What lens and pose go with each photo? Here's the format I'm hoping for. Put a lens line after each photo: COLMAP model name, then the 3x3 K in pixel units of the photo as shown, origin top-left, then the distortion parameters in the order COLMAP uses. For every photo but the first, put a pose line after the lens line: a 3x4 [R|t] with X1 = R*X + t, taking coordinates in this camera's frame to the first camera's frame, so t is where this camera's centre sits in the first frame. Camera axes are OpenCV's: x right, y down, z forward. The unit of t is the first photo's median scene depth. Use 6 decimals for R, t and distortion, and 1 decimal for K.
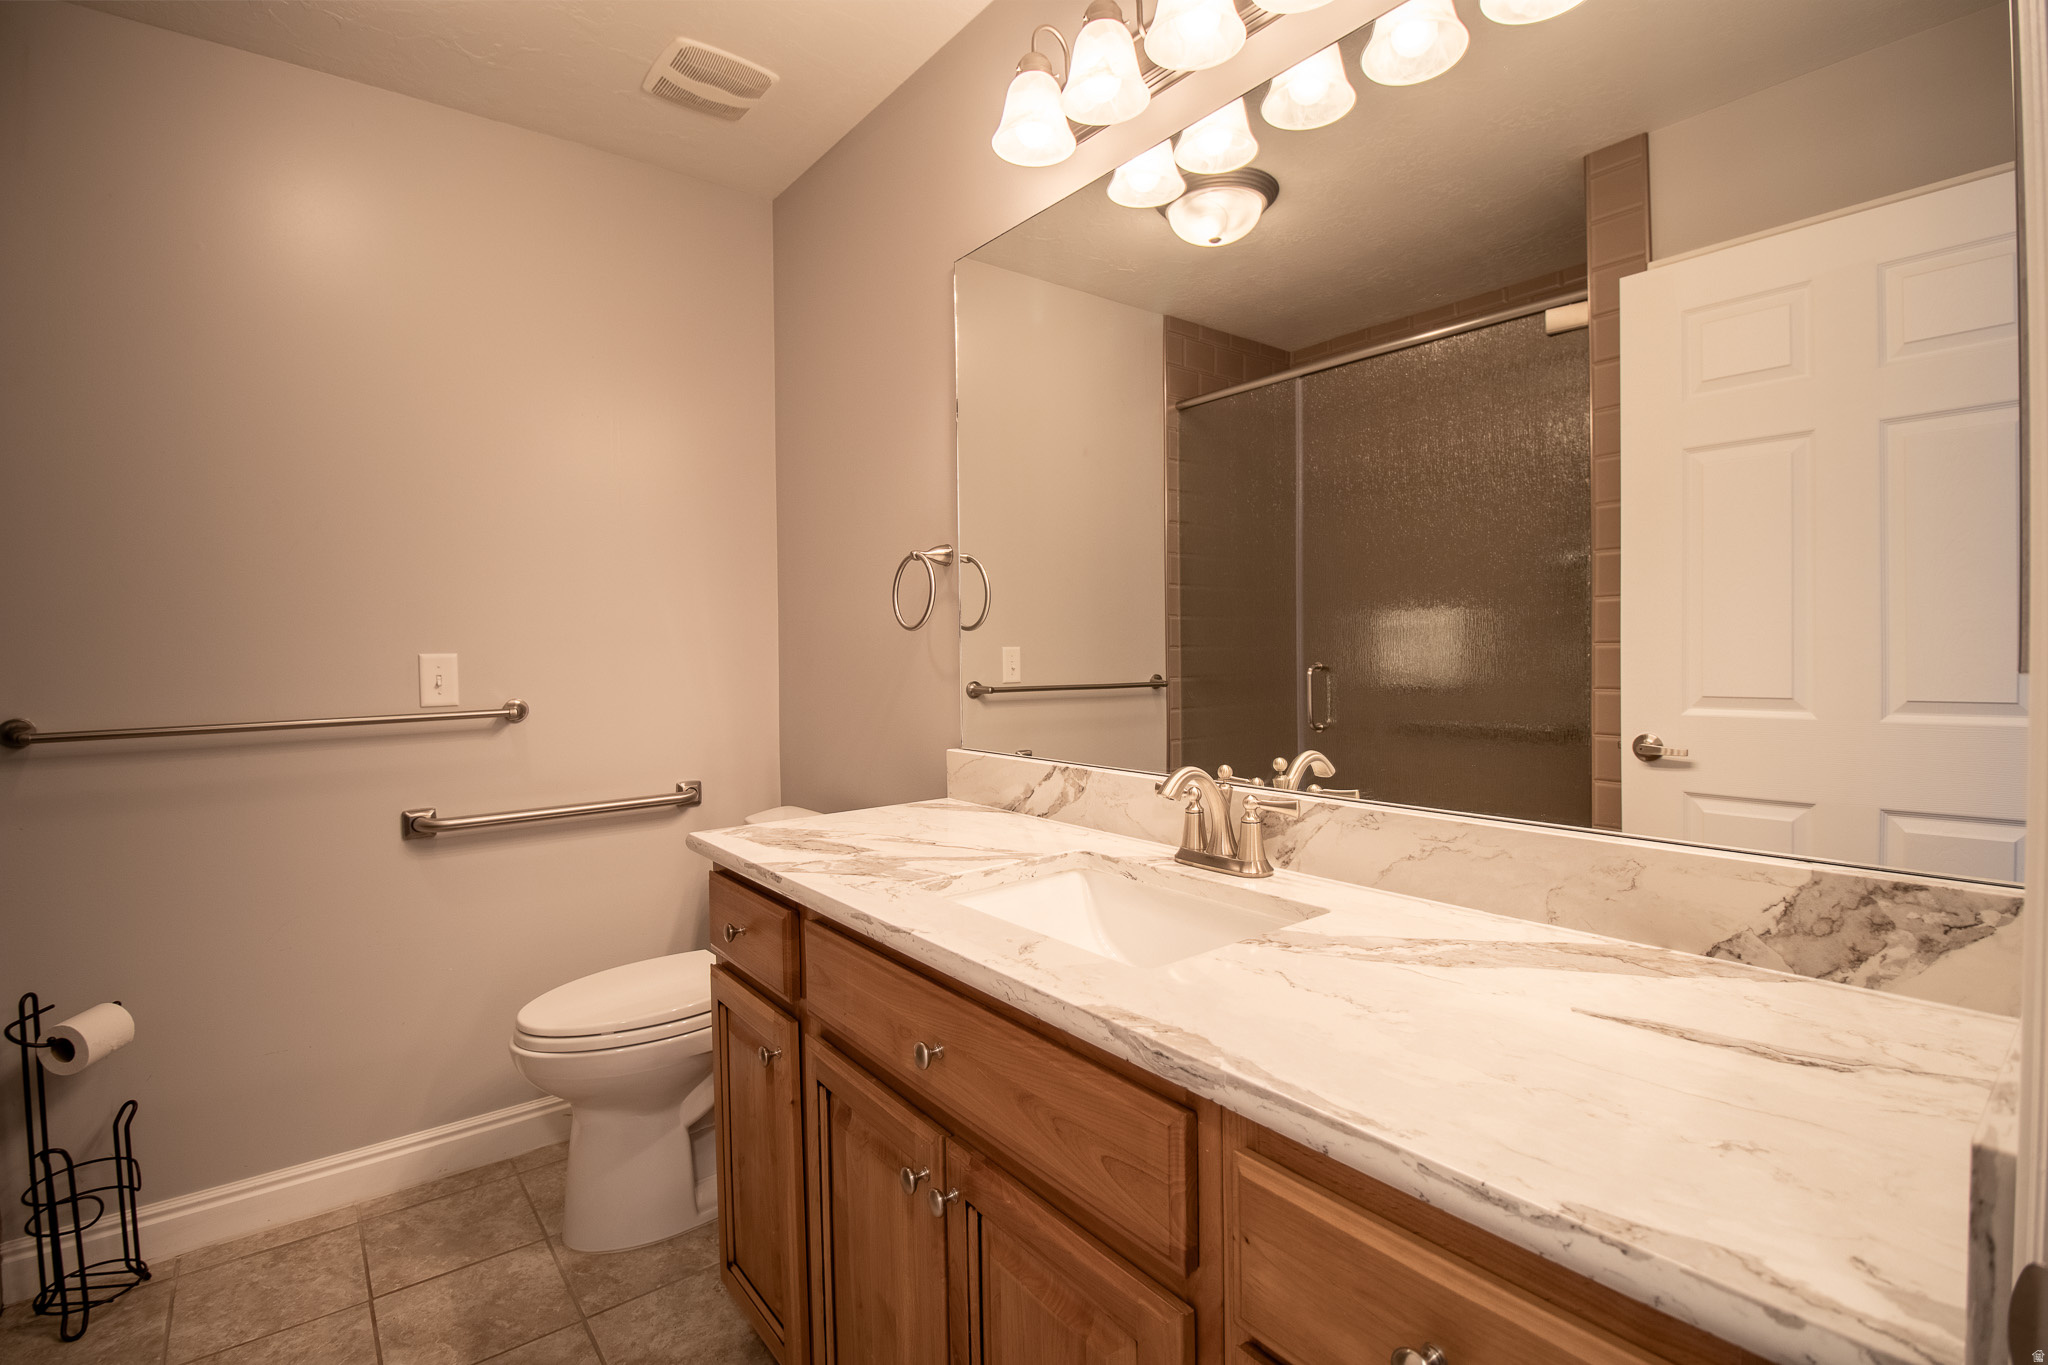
lens RADIAL K [[938.3, 0, 1030.0], [0, 938.3, 672.9], [0, 0, 1]] dist [-0.002726, -0.011219]
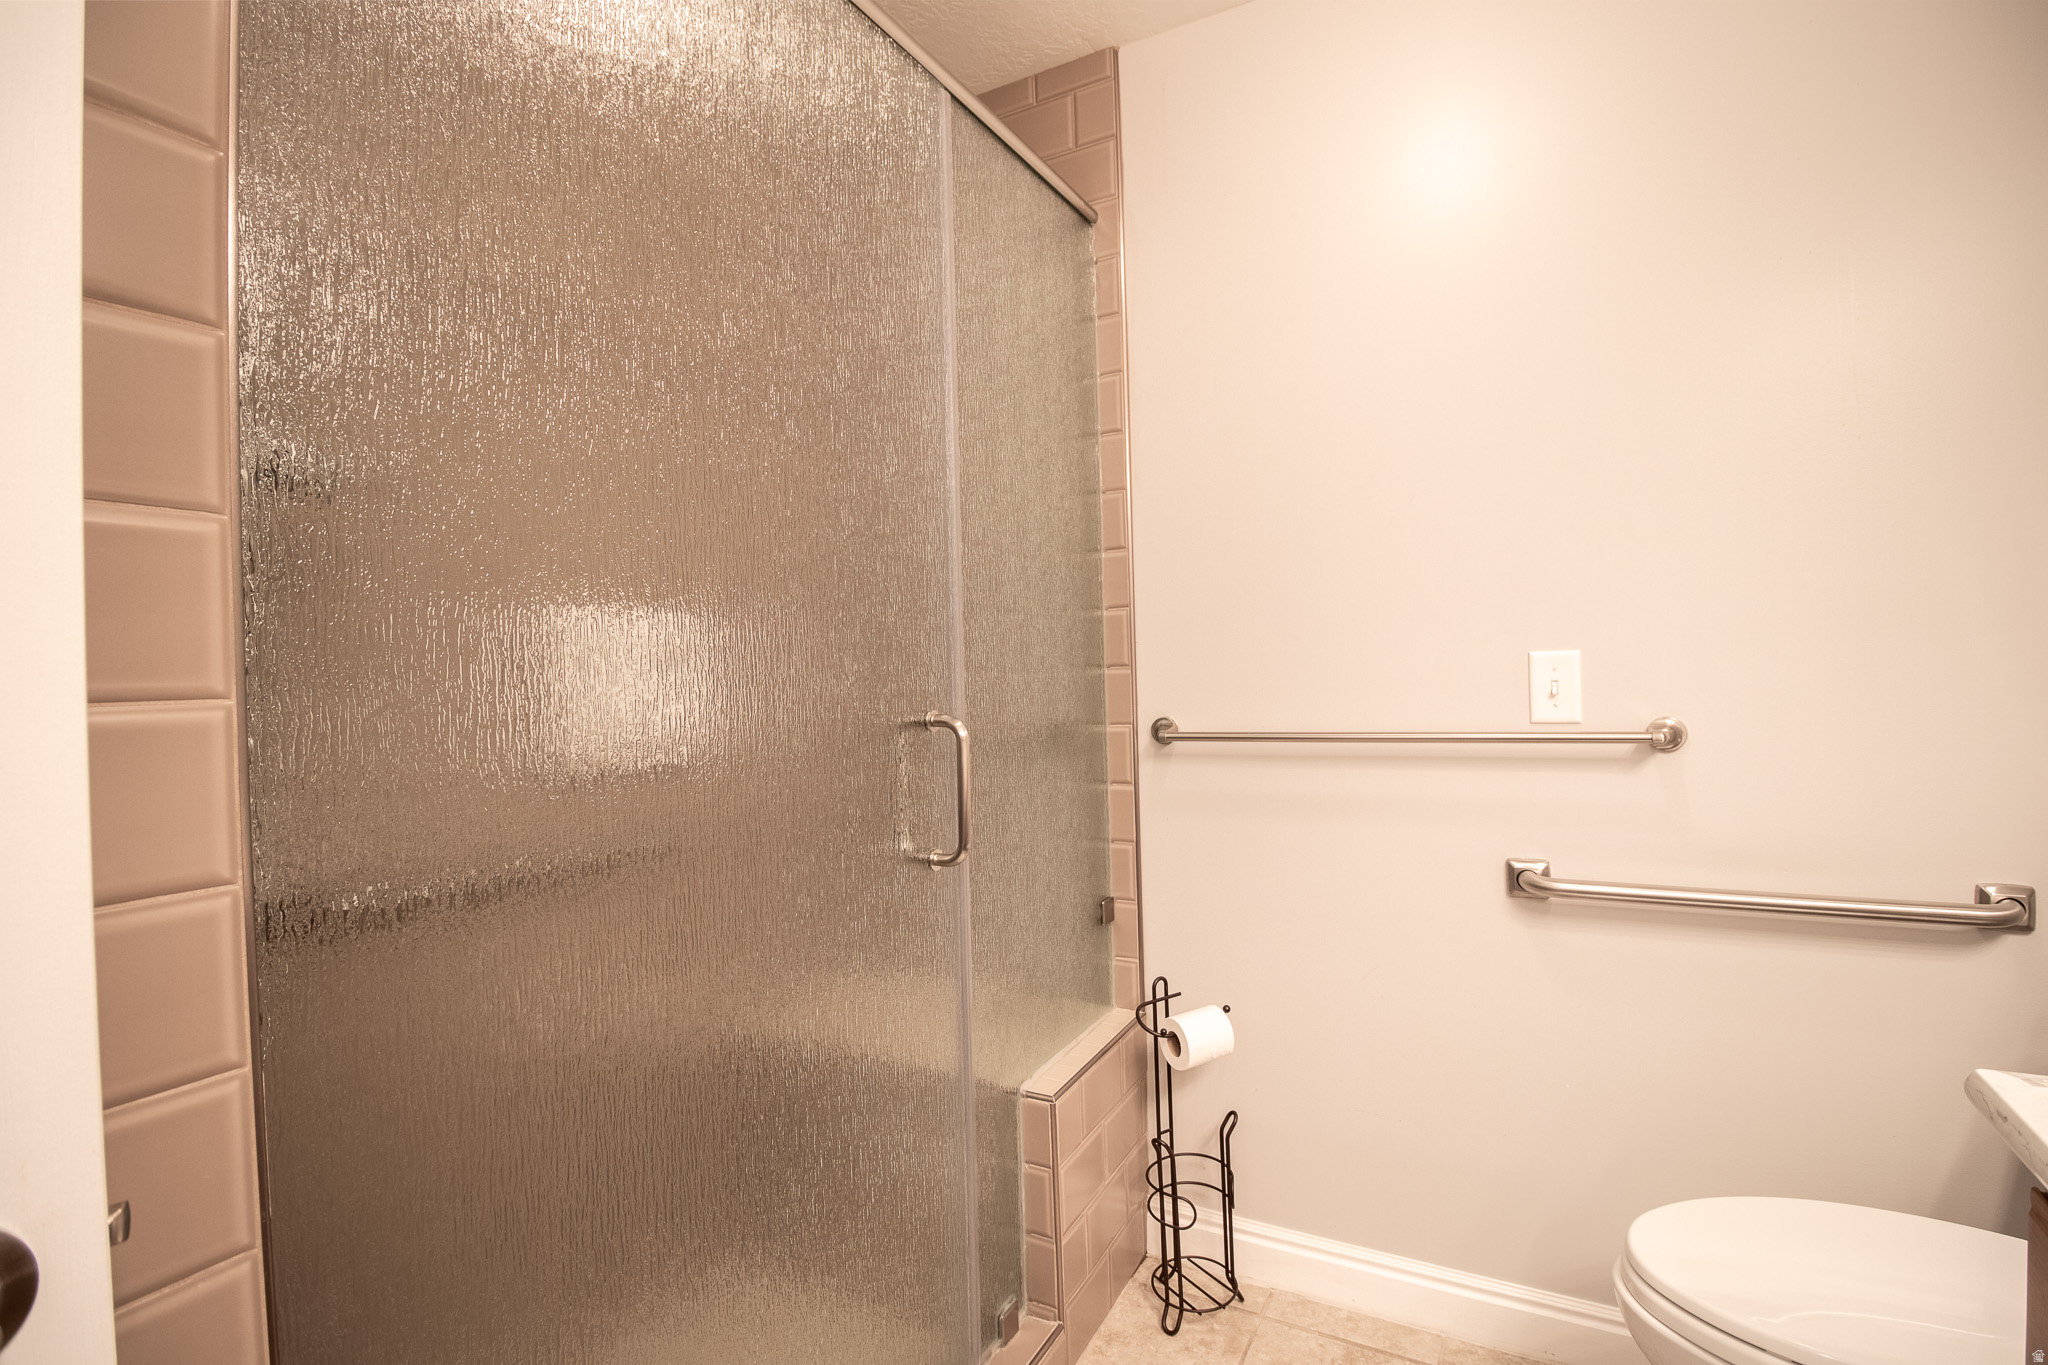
lens RADIAL K [[972.7, 0, 1031.1], [0, 972.7, 671.3], [0, 0, 1]] dist [0.000569, -0.013380]
pose [[0.376300, 0.007038, -0.926471, -0.084619], [-0.002589, 0.999975, 0.006544, -0.008816], [0.926494, -0.000064, 0.376309, 0.342267]]
